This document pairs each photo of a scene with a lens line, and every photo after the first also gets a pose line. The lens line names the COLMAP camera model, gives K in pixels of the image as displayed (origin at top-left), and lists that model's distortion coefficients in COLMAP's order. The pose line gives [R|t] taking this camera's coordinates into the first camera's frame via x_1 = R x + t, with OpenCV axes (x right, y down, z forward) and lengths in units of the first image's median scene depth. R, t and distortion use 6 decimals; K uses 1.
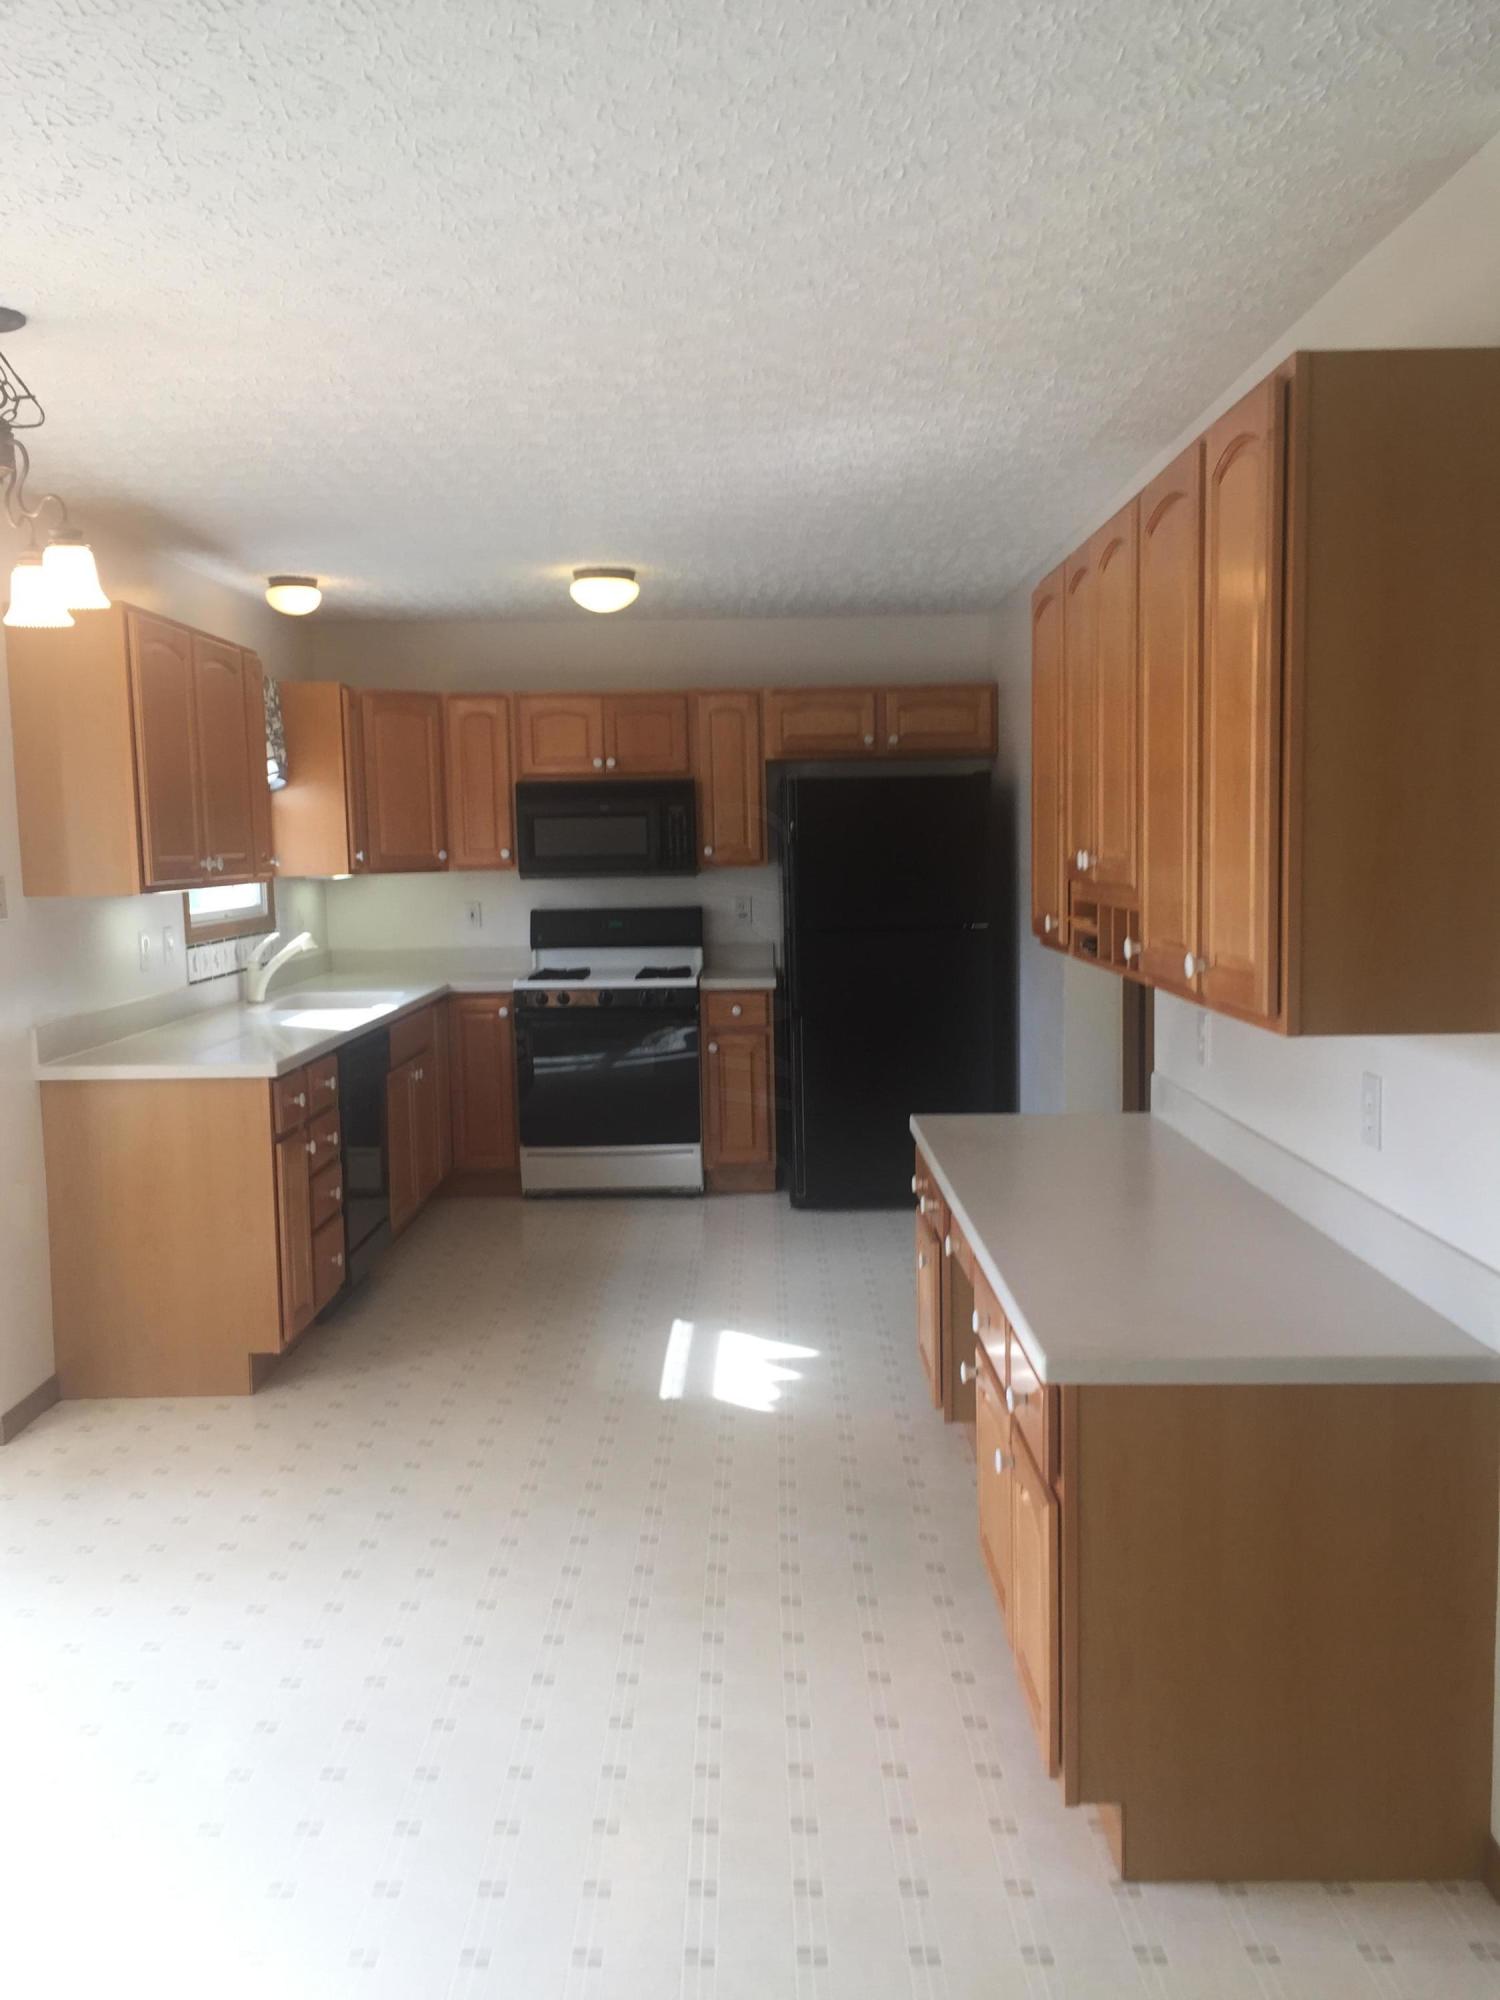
lens RADIAL K [[1696.8, 0, 750.0], [0, 1696.8, 1000.0], [0, 0, 1]] dist [0.070159, -0.124607]
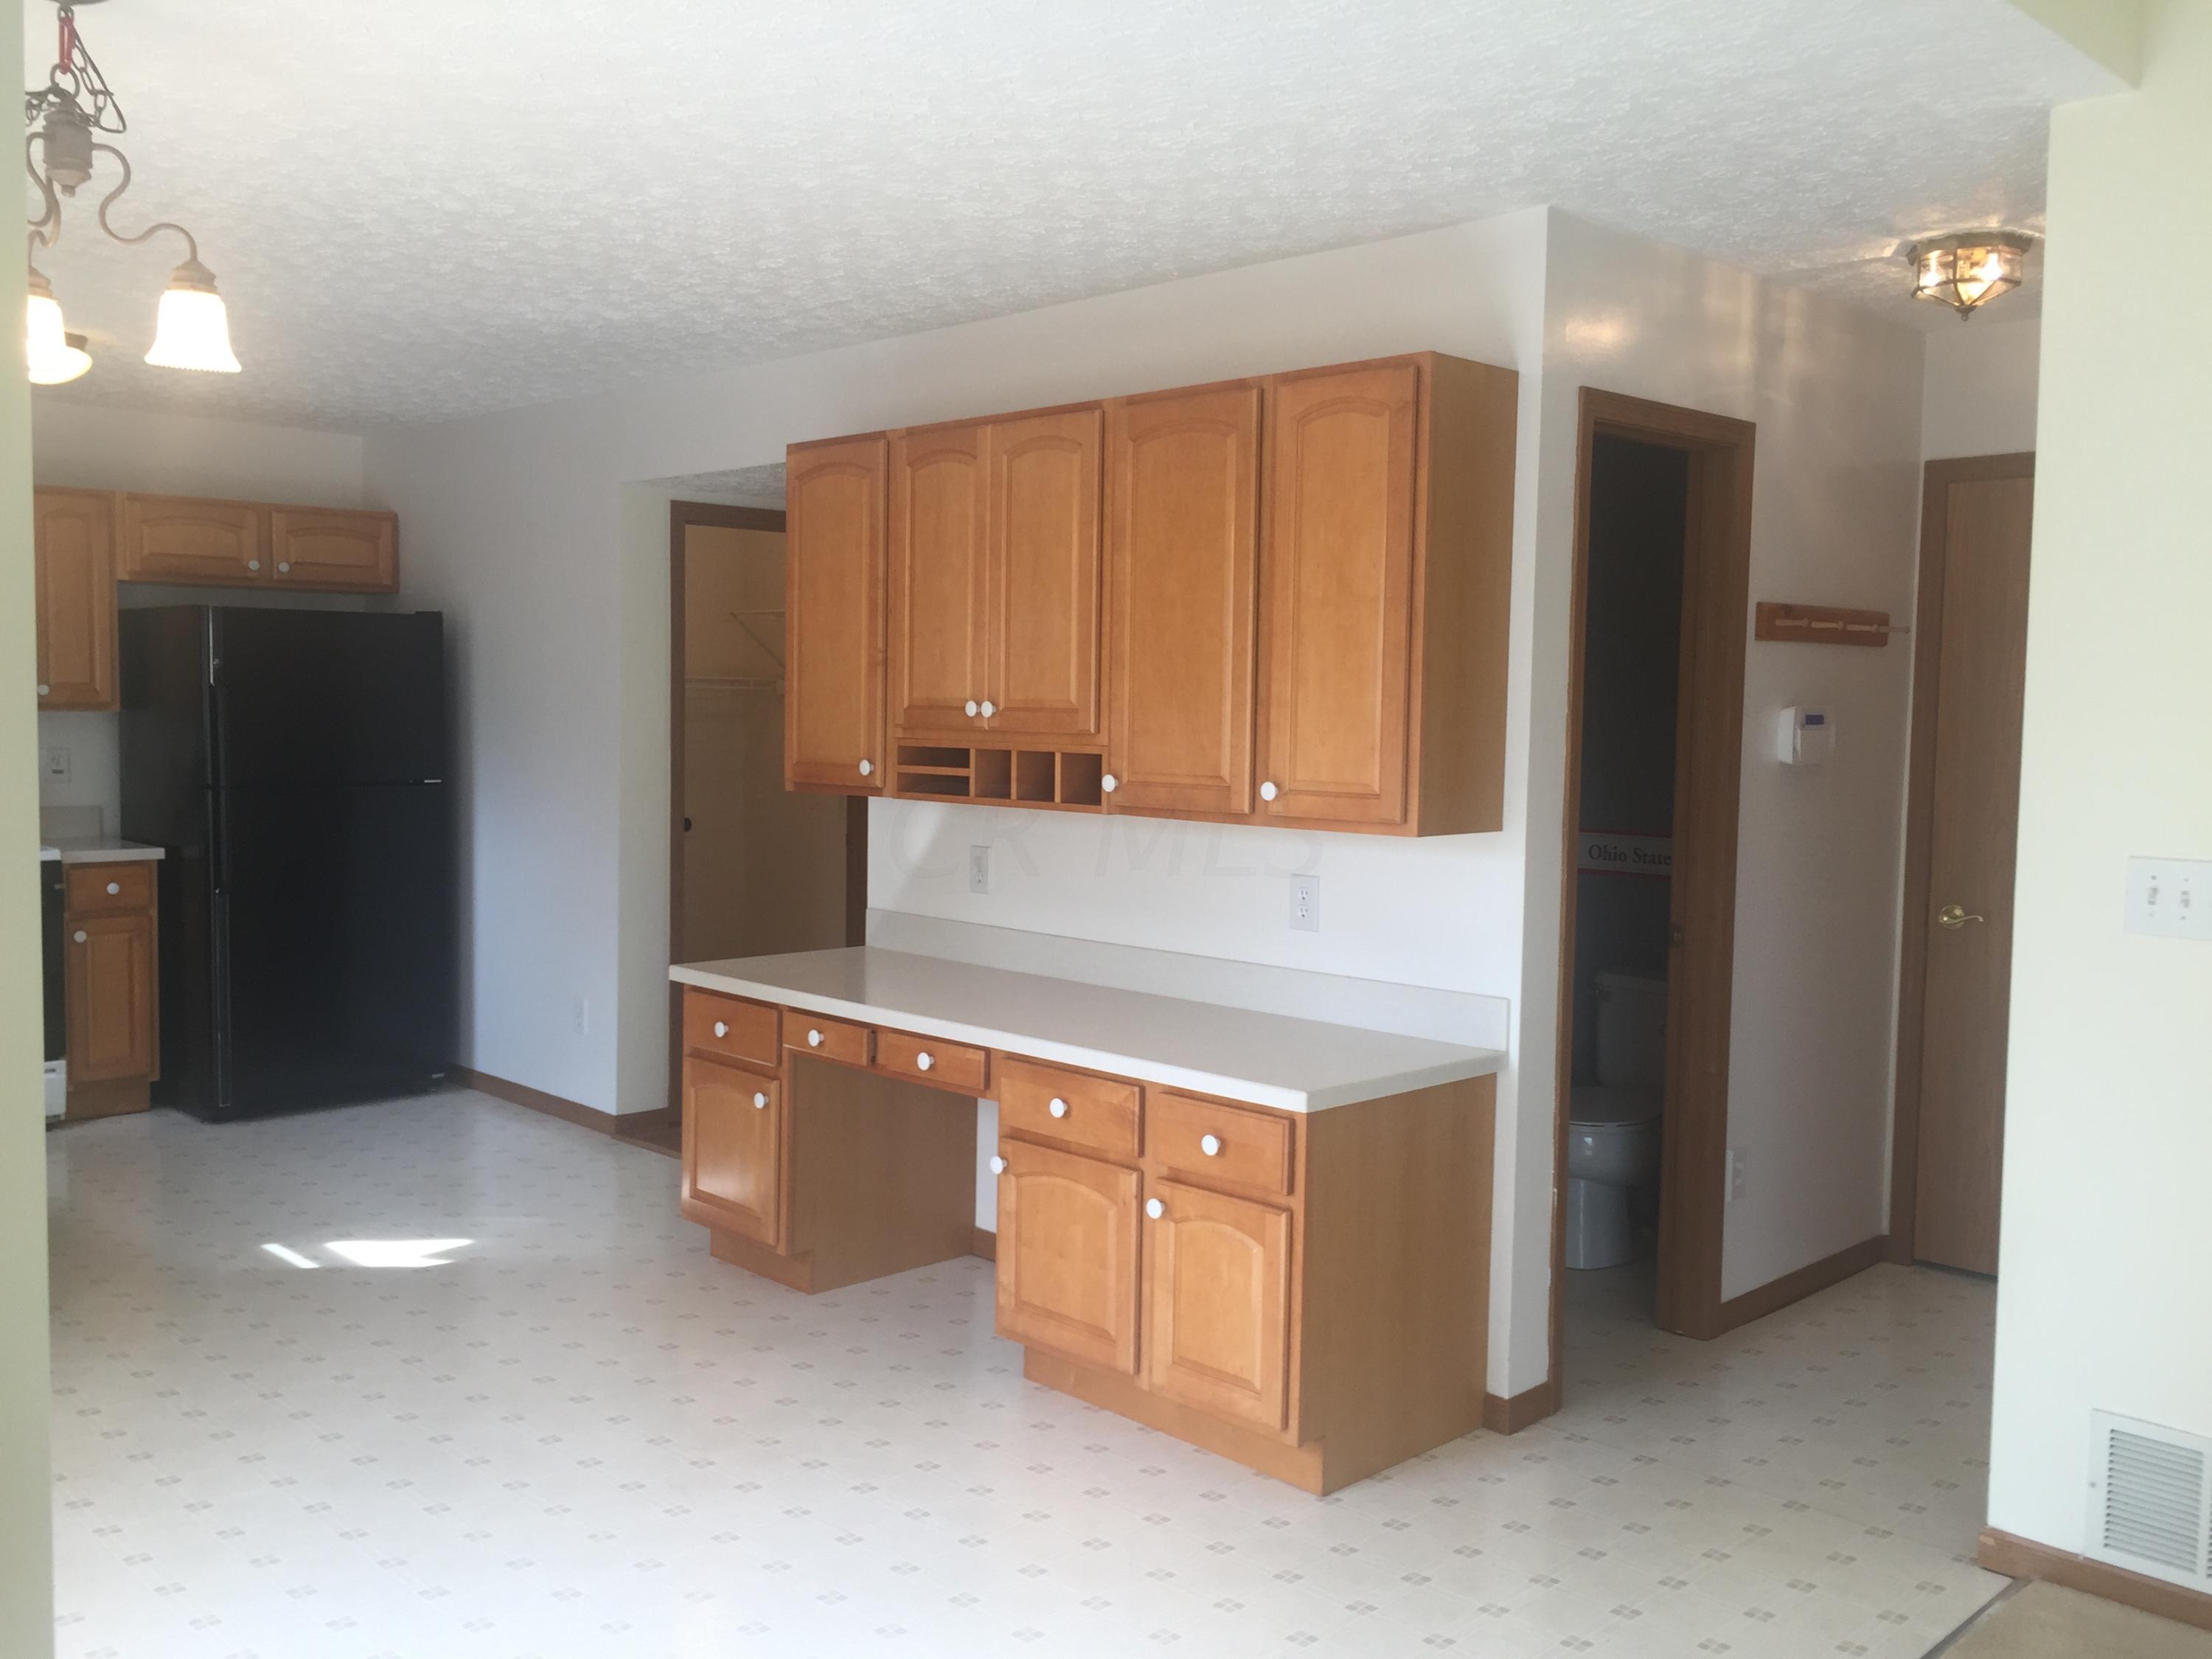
lens RADIAL K [[1876.6, 0, 1106.0], [0, 1876.6, 829.5], [0, 0, 1]] dist [0.070159, -0.124607]
pose [[0.704555, -0.024333, 0.709232, -0.312640], [0.042869, 0.999046, -0.008310, 0.005843], [-0.708354, 0.036259, 0.704926, 0.032322]]
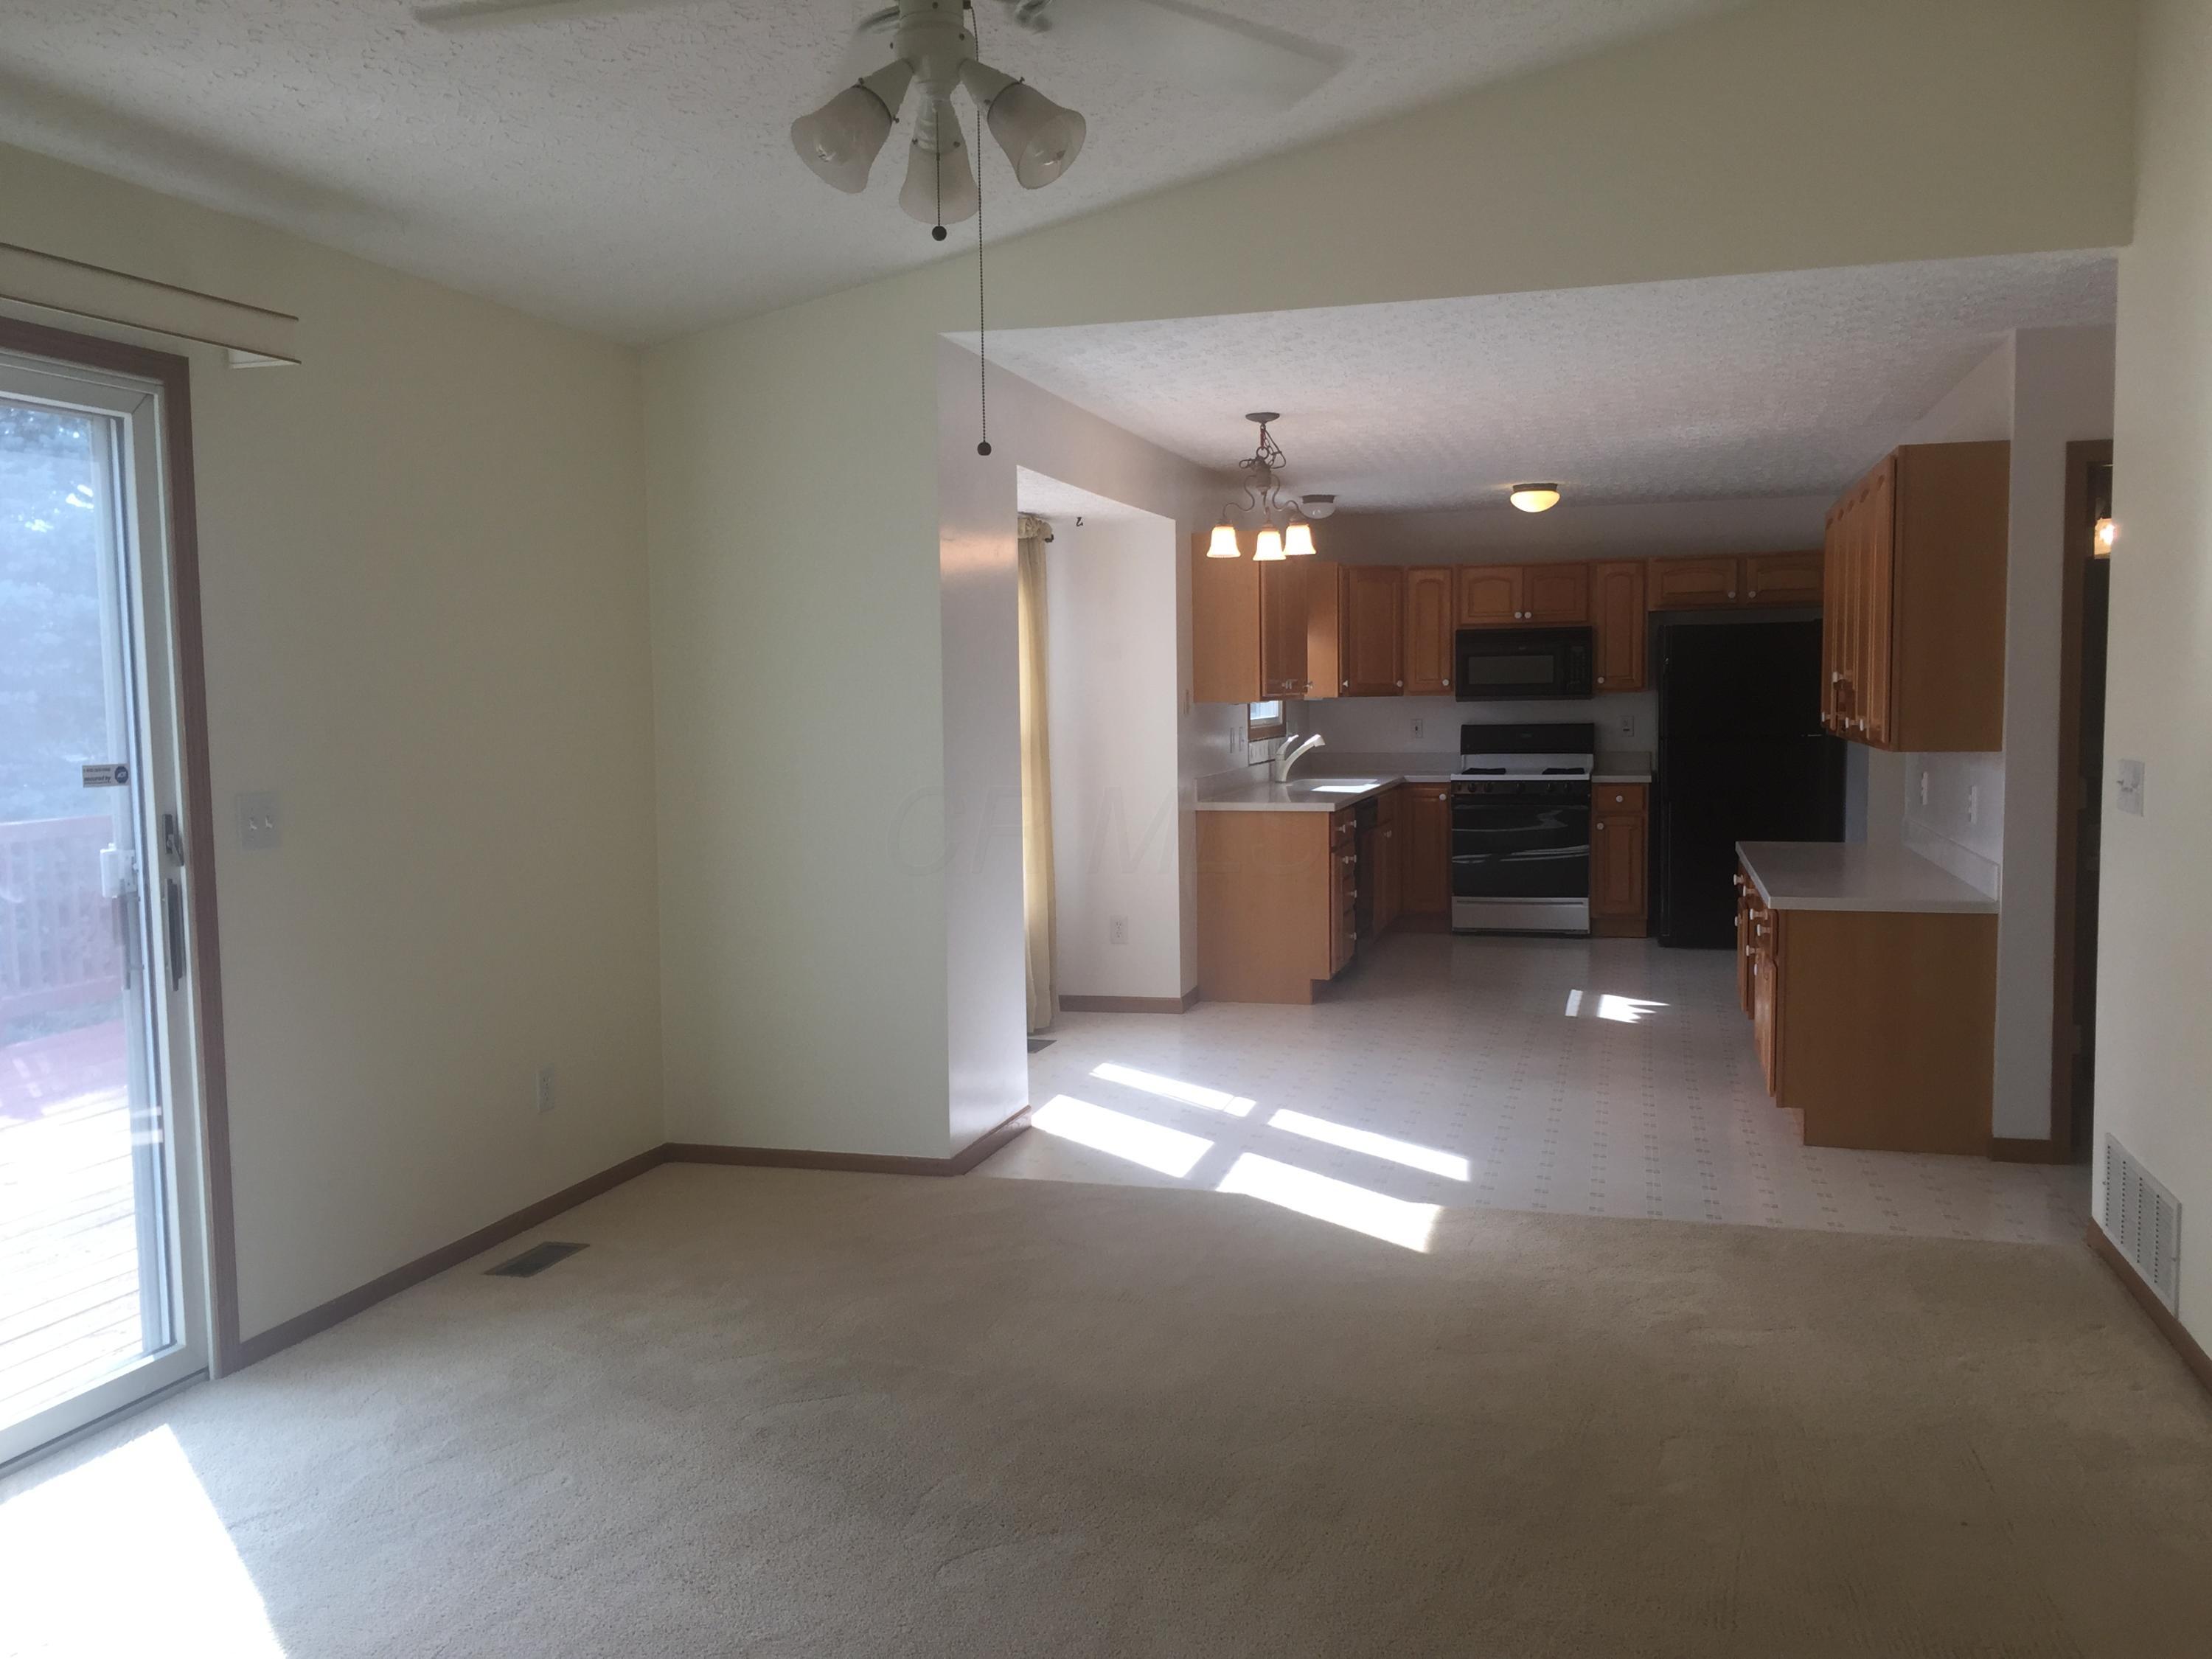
lens RADIAL K [[1862.8, 0, 1107.3], [0, 1862.8, 859.5], [0, 0, 1]] dist [0.069944, 0.000166]
pose [[0.963492, 0.027547, -0.266315, -0.002497], [-0.027423, 0.999615, 0.004186, 0.058890], [0.266328, 0.003270, 0.963877, -0.533619]]
